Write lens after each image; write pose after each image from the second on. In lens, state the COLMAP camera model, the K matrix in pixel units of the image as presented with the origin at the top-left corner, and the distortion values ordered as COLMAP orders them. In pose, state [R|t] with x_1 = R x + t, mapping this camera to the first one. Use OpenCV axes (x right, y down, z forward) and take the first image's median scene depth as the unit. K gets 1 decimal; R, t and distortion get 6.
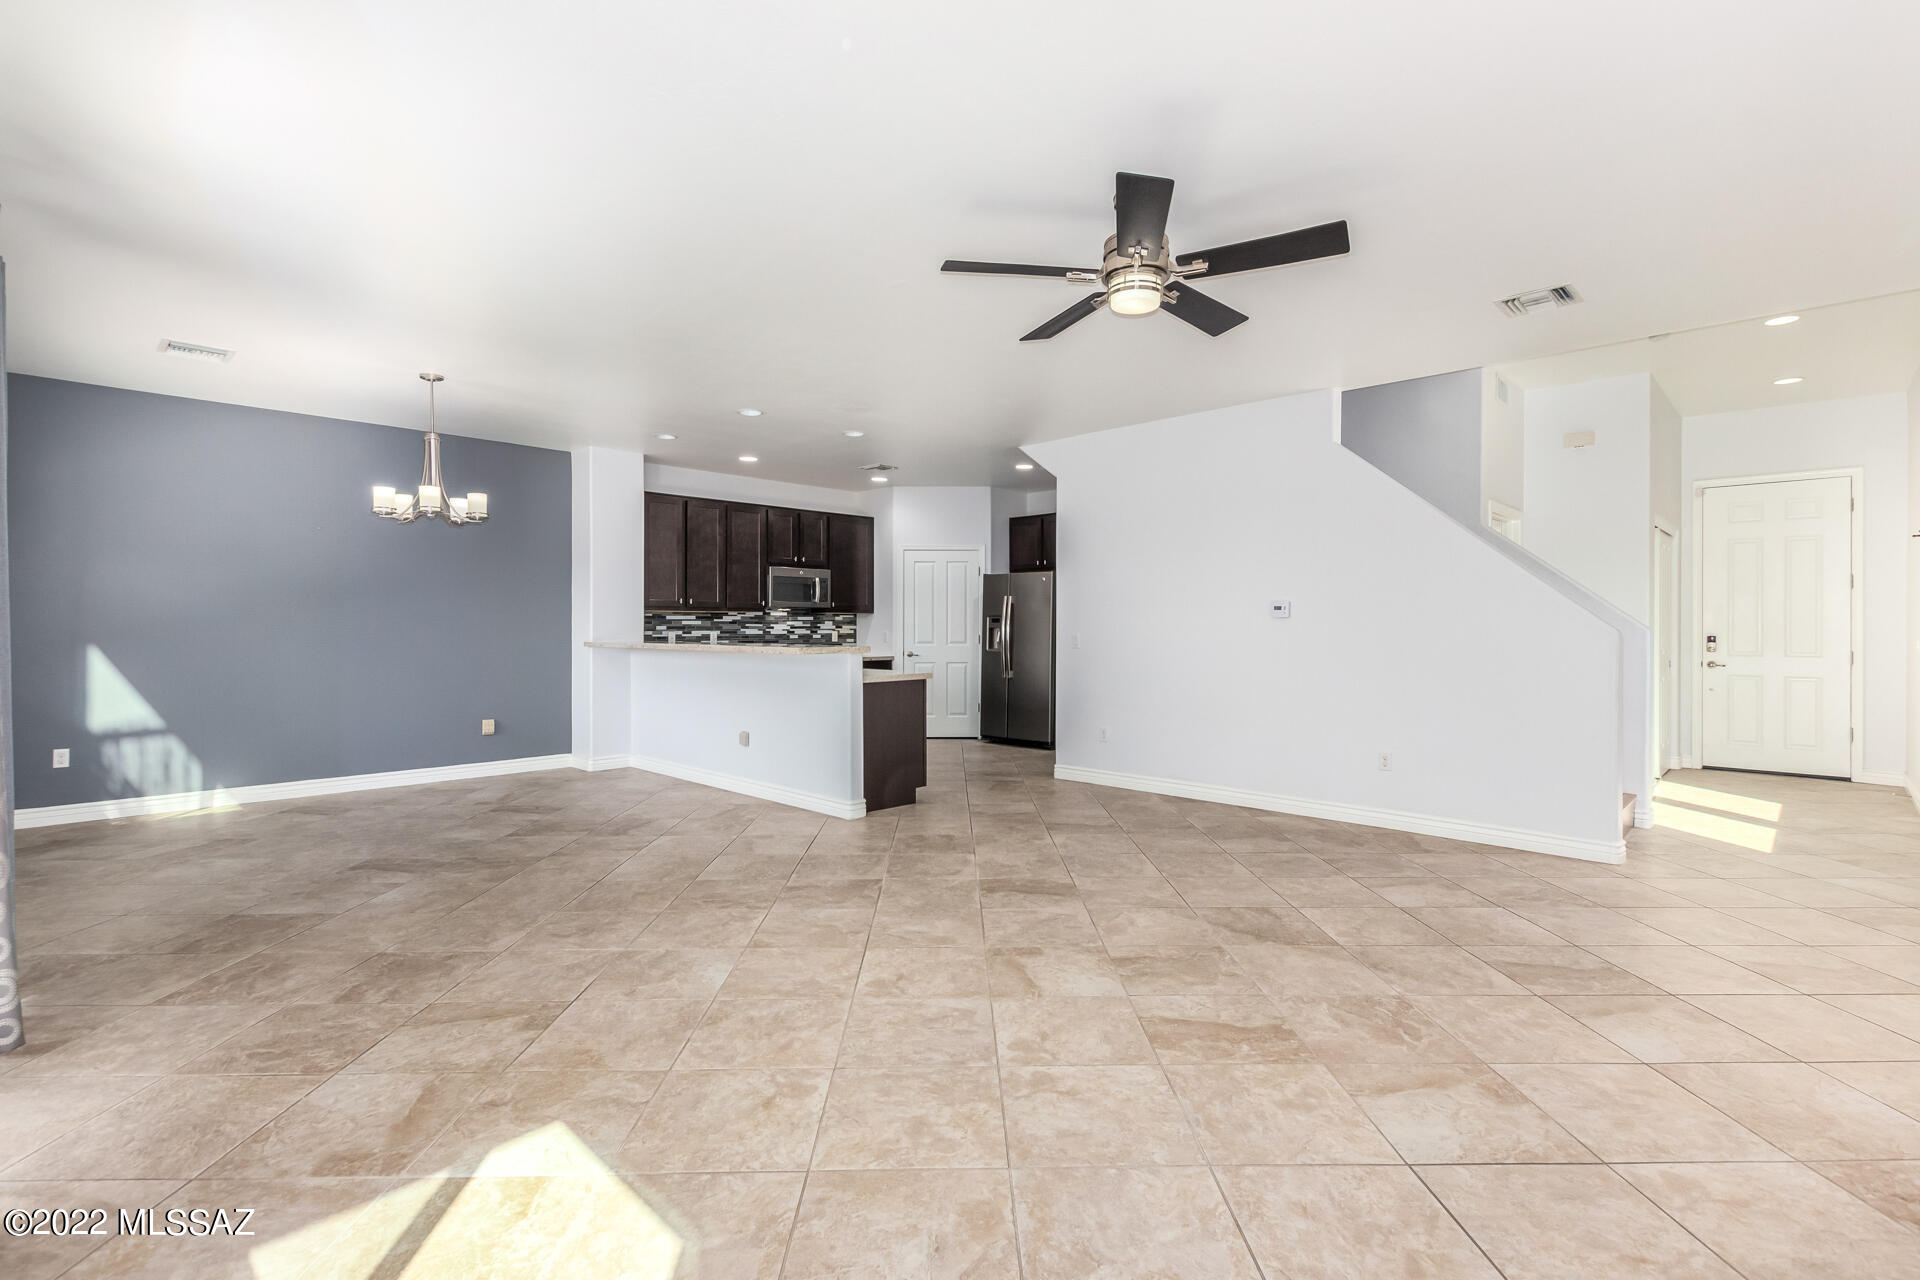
lens RADIAL K [[885.4, 0, 962.5], [0, 885.4, 625.5], [0, 0, 1]] dist [0.000887, -0.000308]
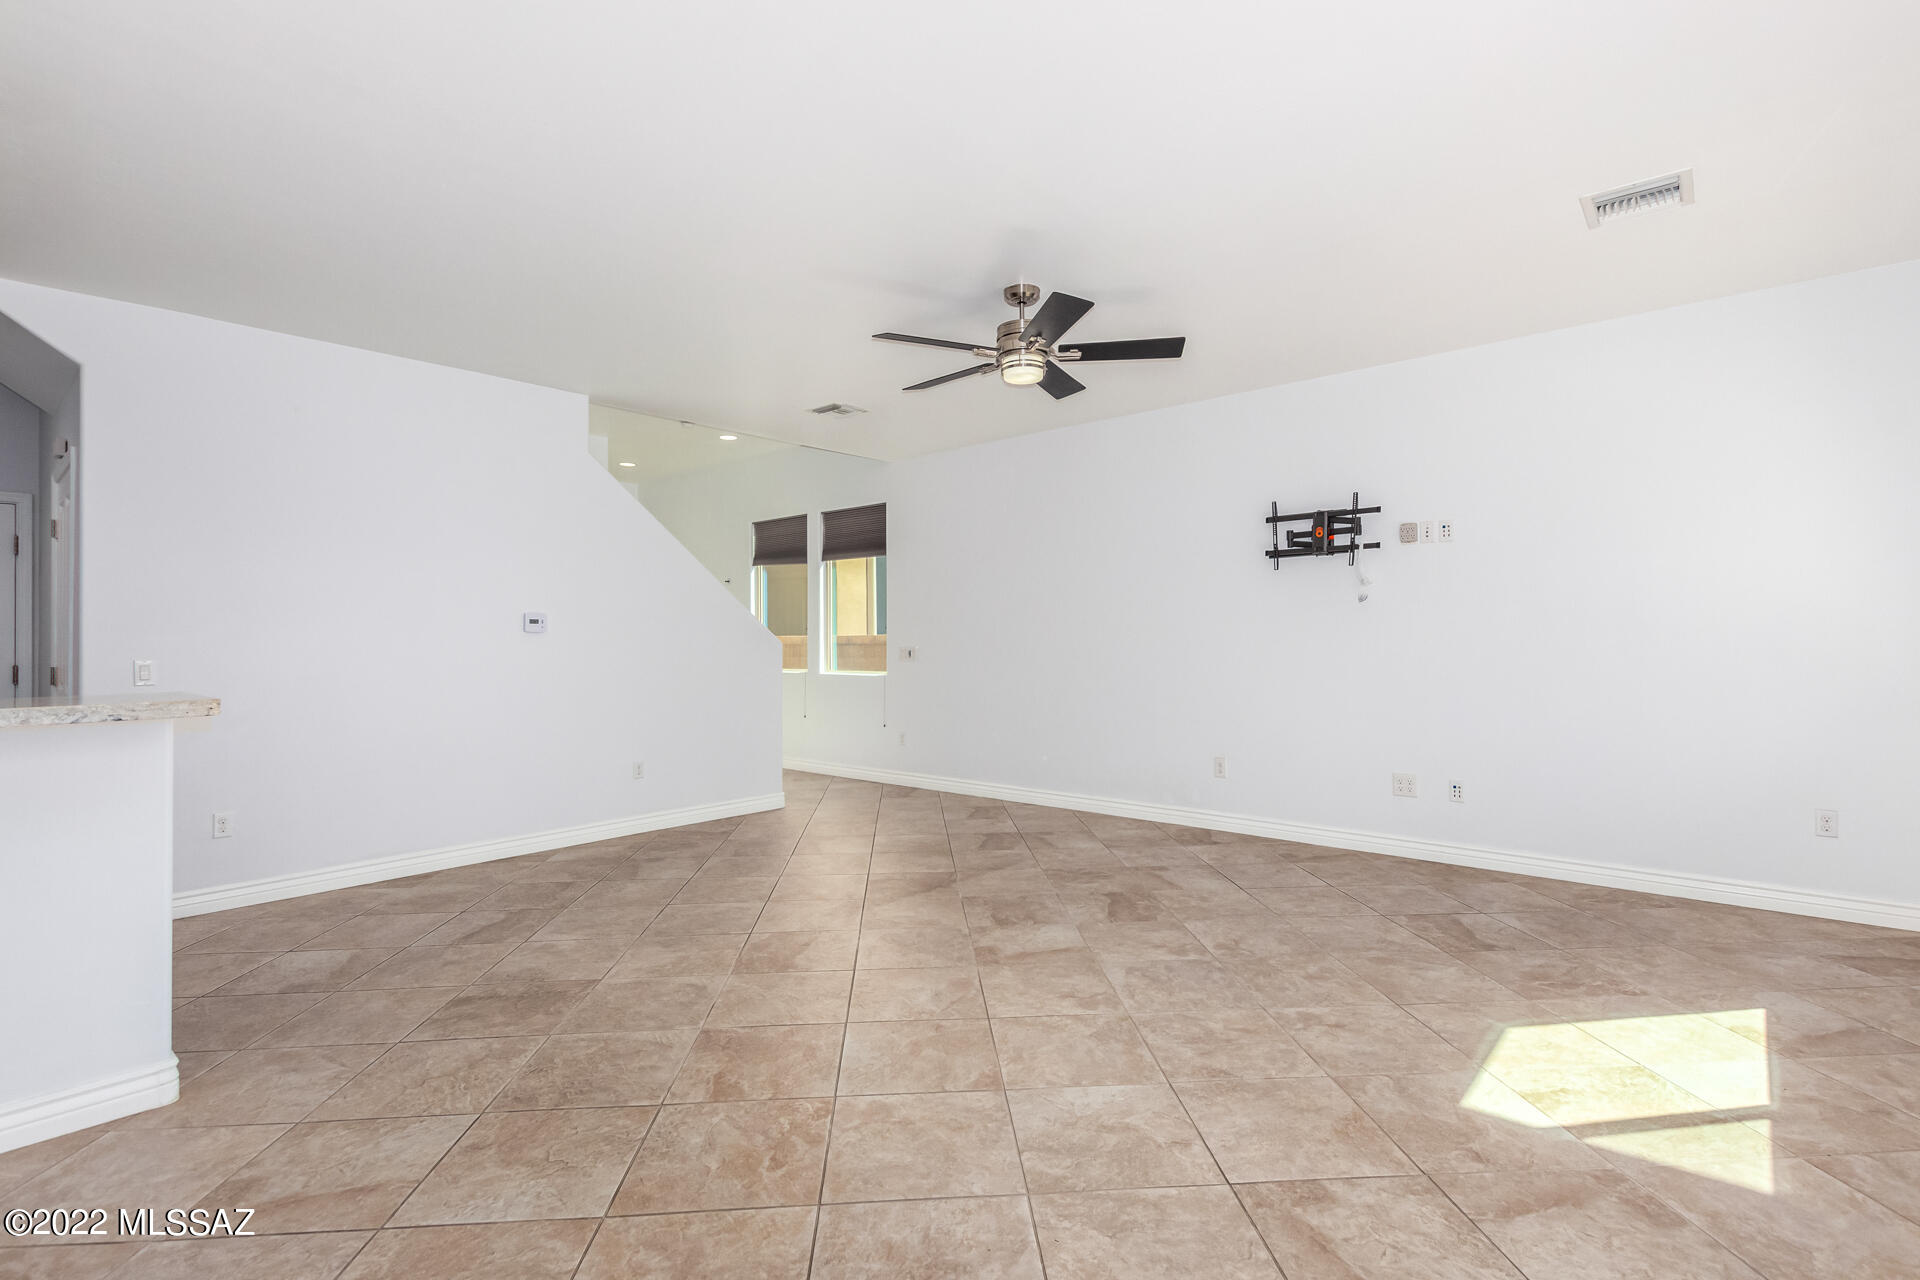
lens RADIAL K [[896.1, 0, 969.8], [0, 896.1, 622.7], [0, 0, 1]] dist [0.001371, 0.000319]
pose [[-0.057564, 0.014944, 0.998230, -0.396511], [0.009478, 0.999851, -0.014421, -0.001118], [-0.998297, 0.008631, -0.057698, 0.434909]]
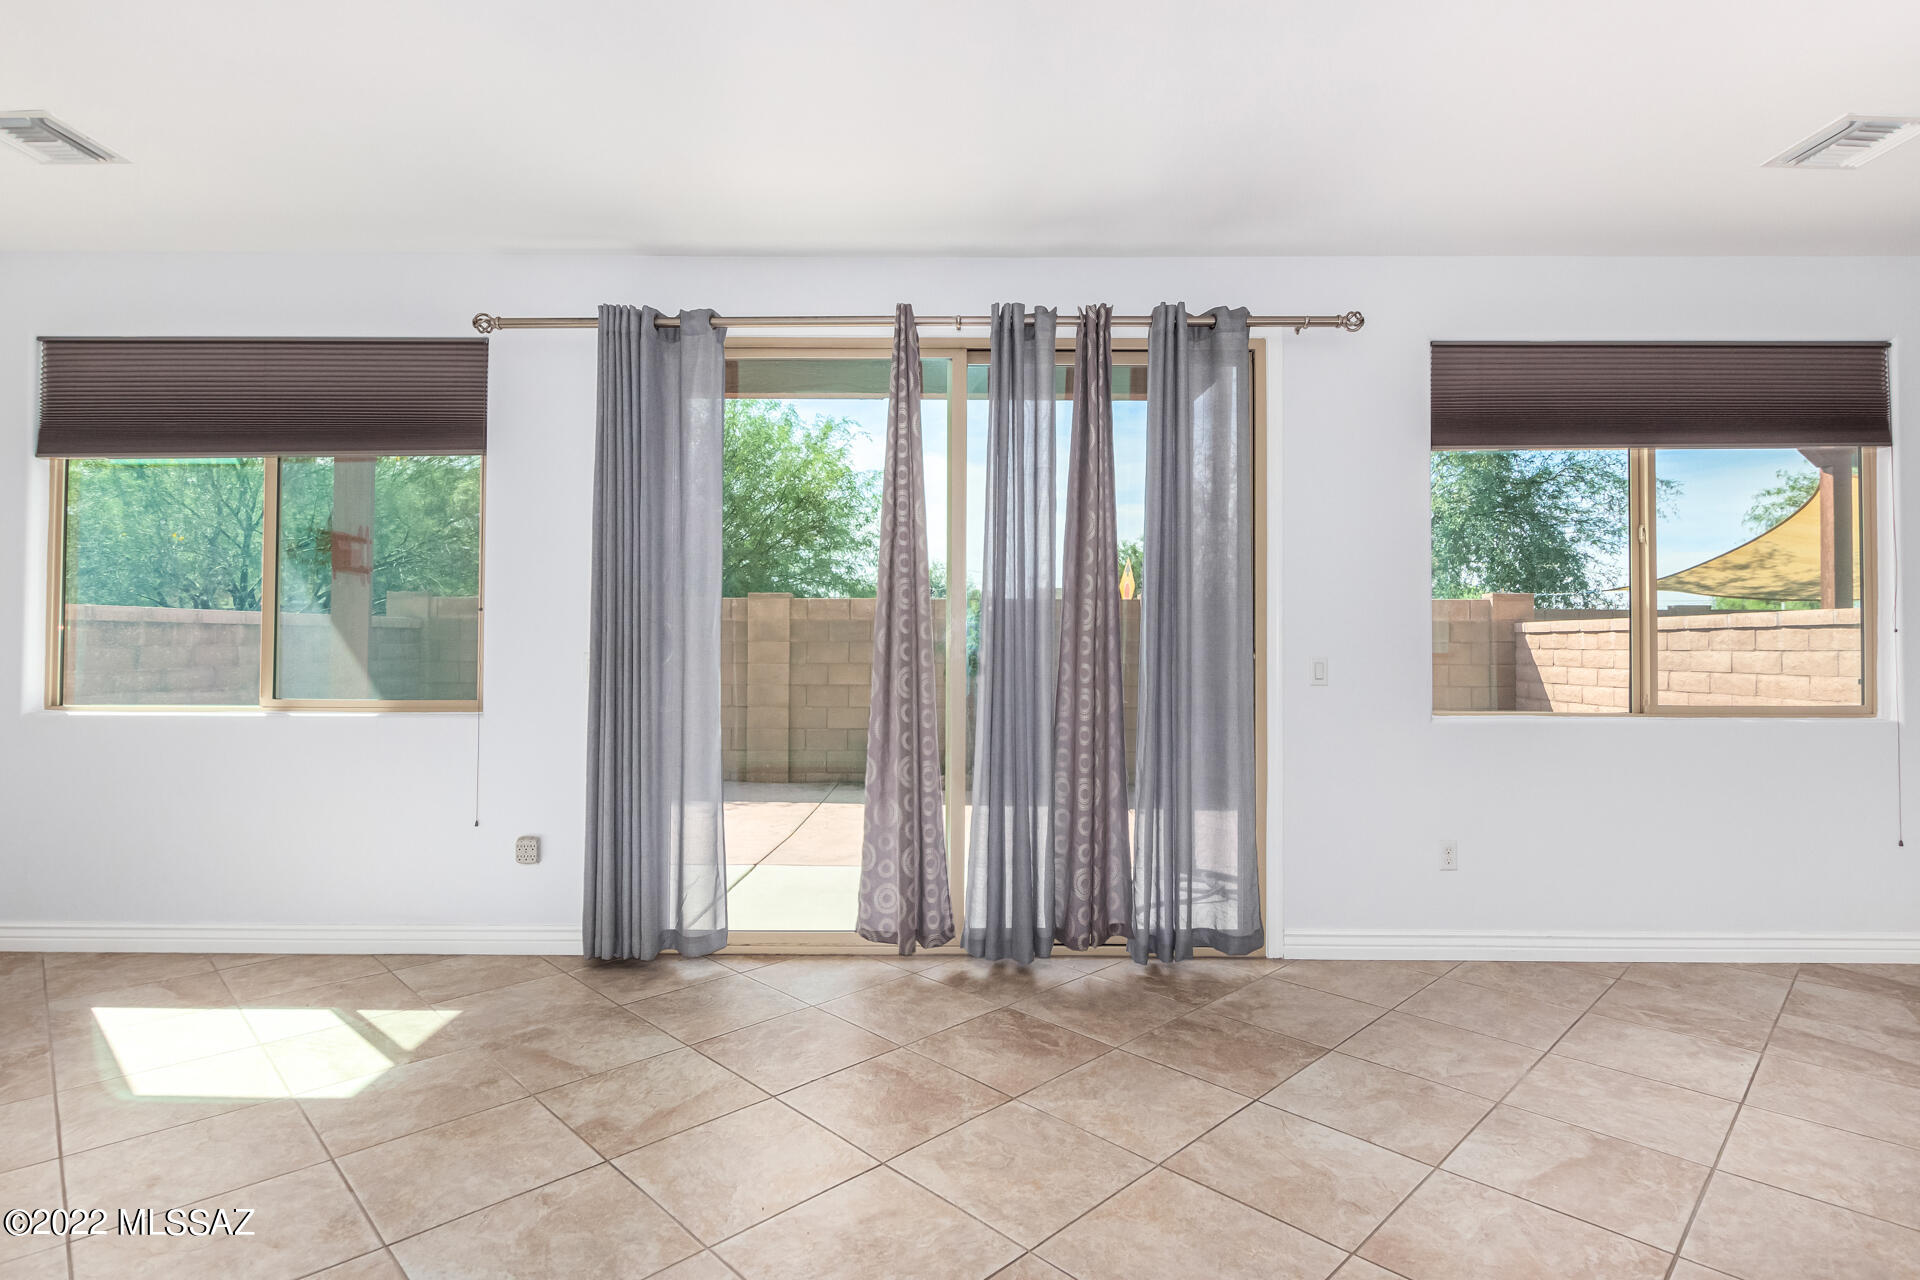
lens RADIAL K [[957.5, 0, 965.4], [0, 957.5, 622.5], [0, 0, 1]] dist [0.000191, 0.000279]
pose [[-0.724125, -0.018330, -0.689425, -0.037512], [-0.005349, 0.999766, -0.020962, 0.002289], [0.689648, -0.011491, -0.724053, 0.618944]]
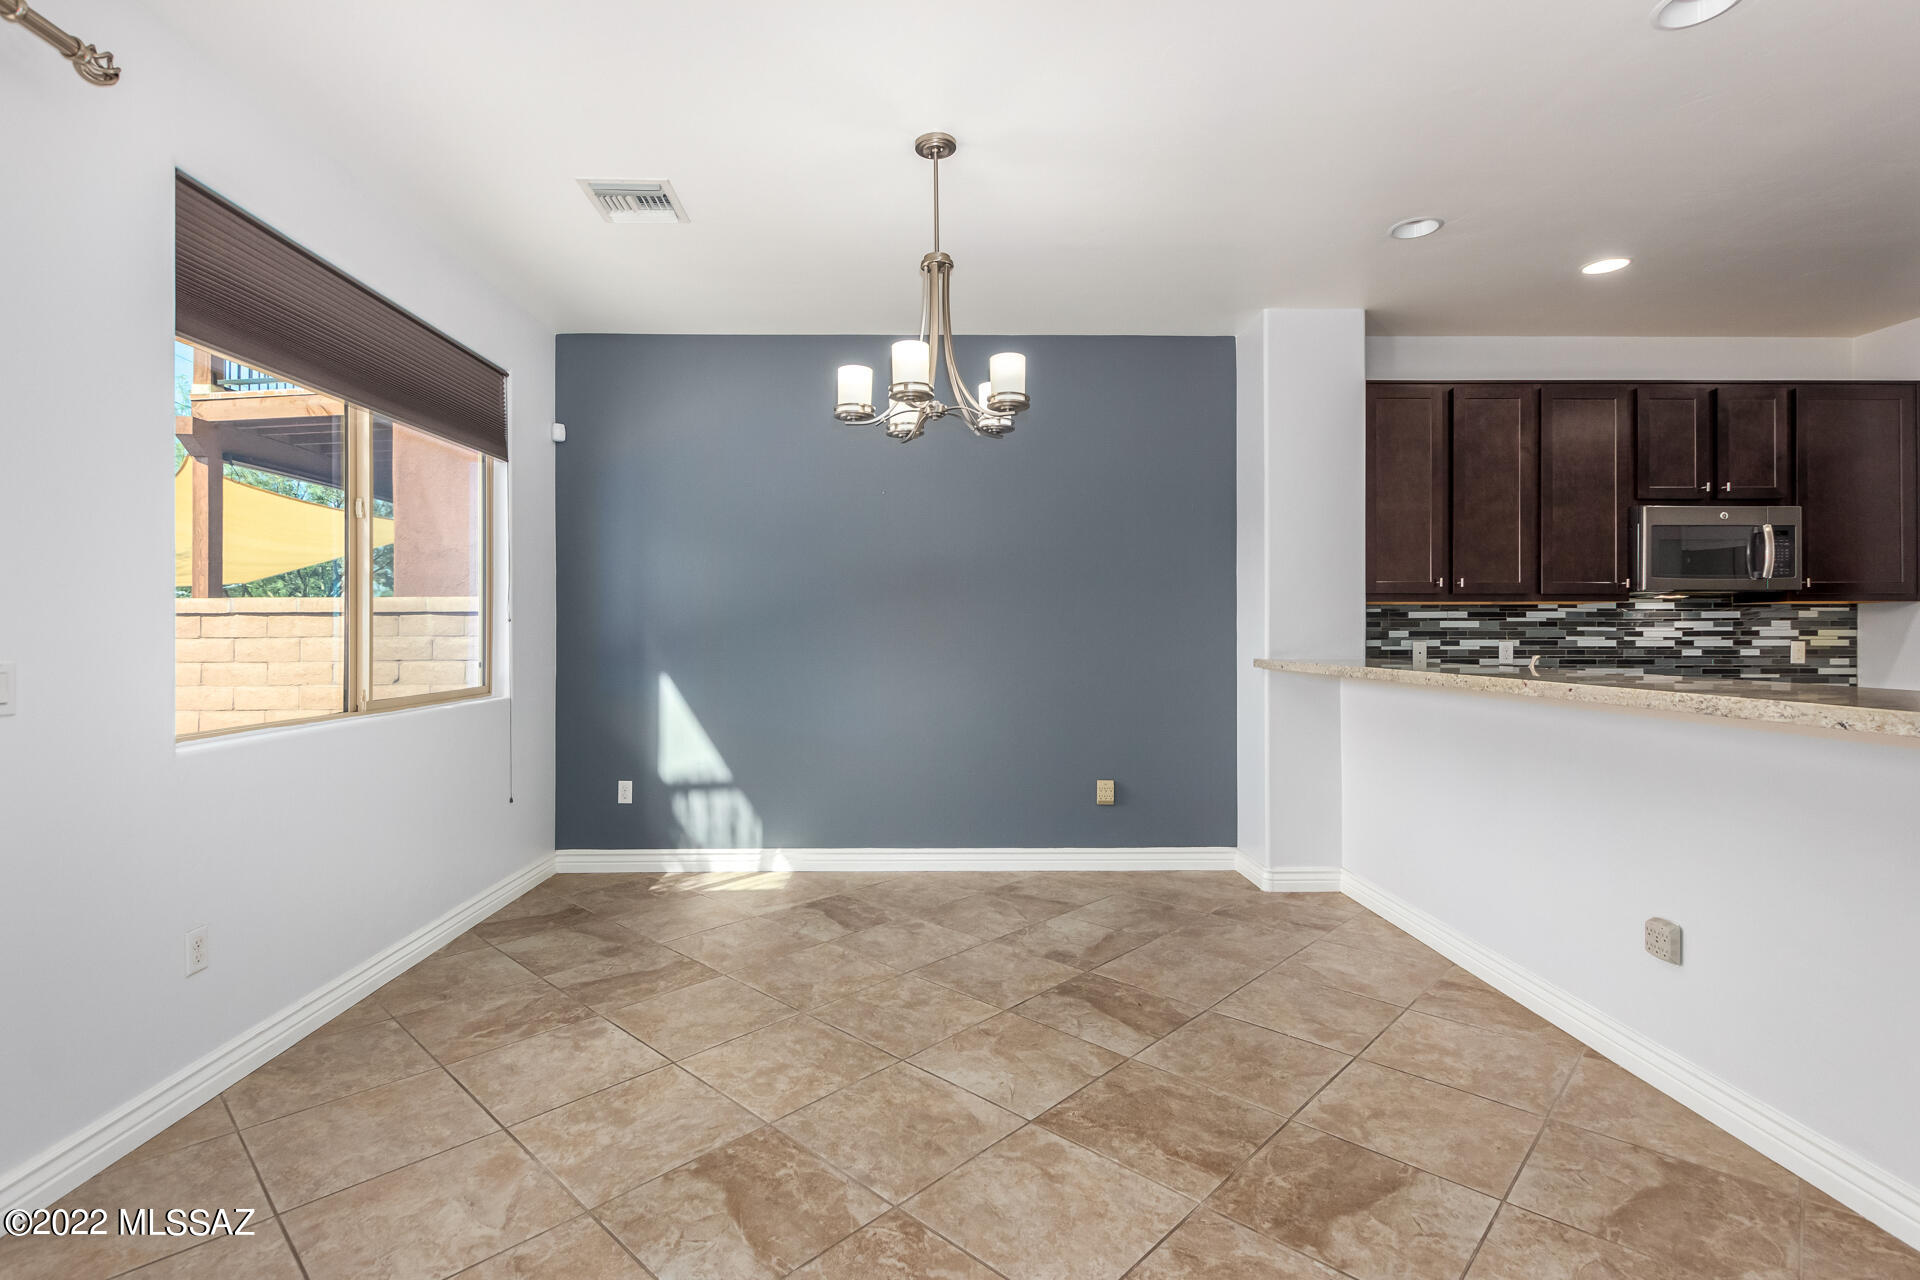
lens RADIAL K [[889.3, 0, 926.4], [0, 889.3, 630.8], [0, 0, 1]] dist [0.001710, -0.001145]
pose [[0.698895, -0.000874, -0.715224, -0.153518], [0.000871, 1.000000, -0.000371, 0.000518], [0.715224, -0.000364, 0.698895, 0.414258]]
